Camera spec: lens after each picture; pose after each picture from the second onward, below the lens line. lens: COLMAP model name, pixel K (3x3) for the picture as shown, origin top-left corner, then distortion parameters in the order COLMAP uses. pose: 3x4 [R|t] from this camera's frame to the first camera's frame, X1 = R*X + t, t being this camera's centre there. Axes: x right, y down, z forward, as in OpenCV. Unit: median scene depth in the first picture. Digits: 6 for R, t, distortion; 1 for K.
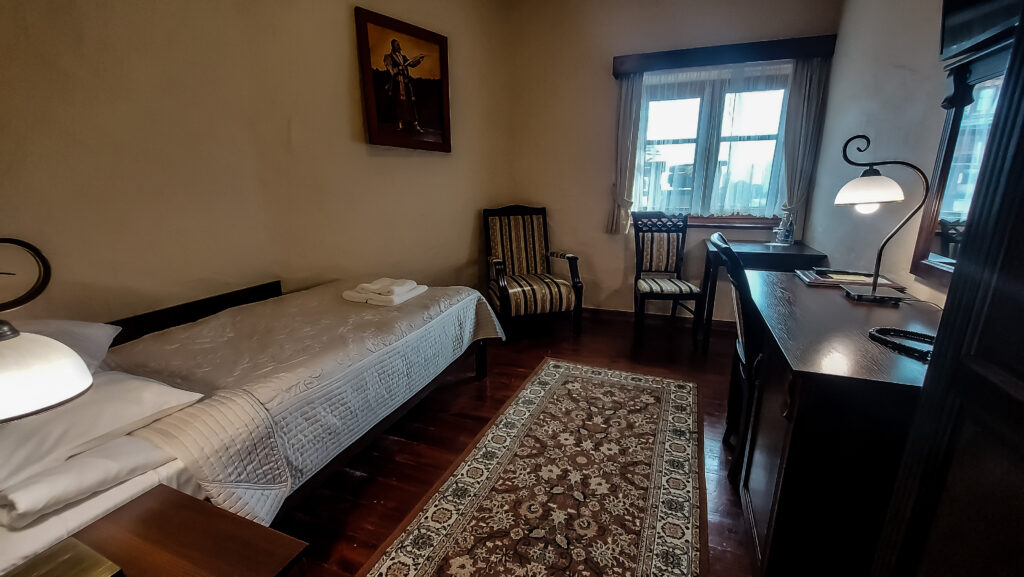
lens RADIAL K [[396.1, 0, 512.0], [0, 396.1, 288.5], [0, 0, 1]] dist [-0.029634, -0.000130]
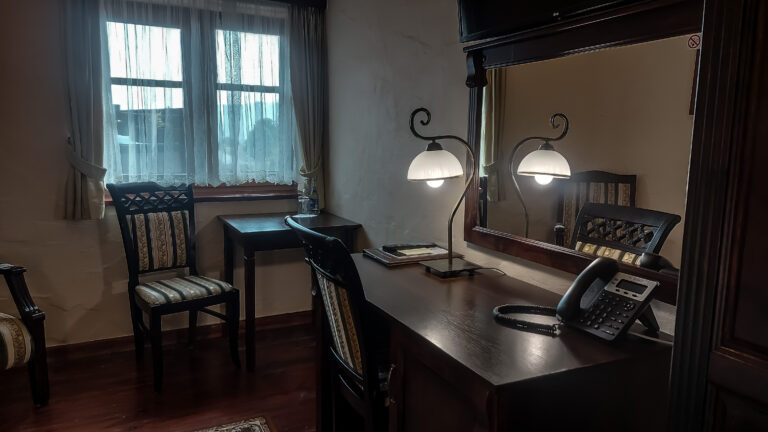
lens RADIAL K [[542.0, 0, 384.0], [0, 542.0, 216.0], [0, 0, 1]] dist [0.010809, 0.001817]
pose [[0.648534, -0.089038, 0.755960, -0.085871], [0.166301, 0.985717, -0.026569, -0.045439], [-0.742797, 0.142947, 0.654078, 0.089543]]
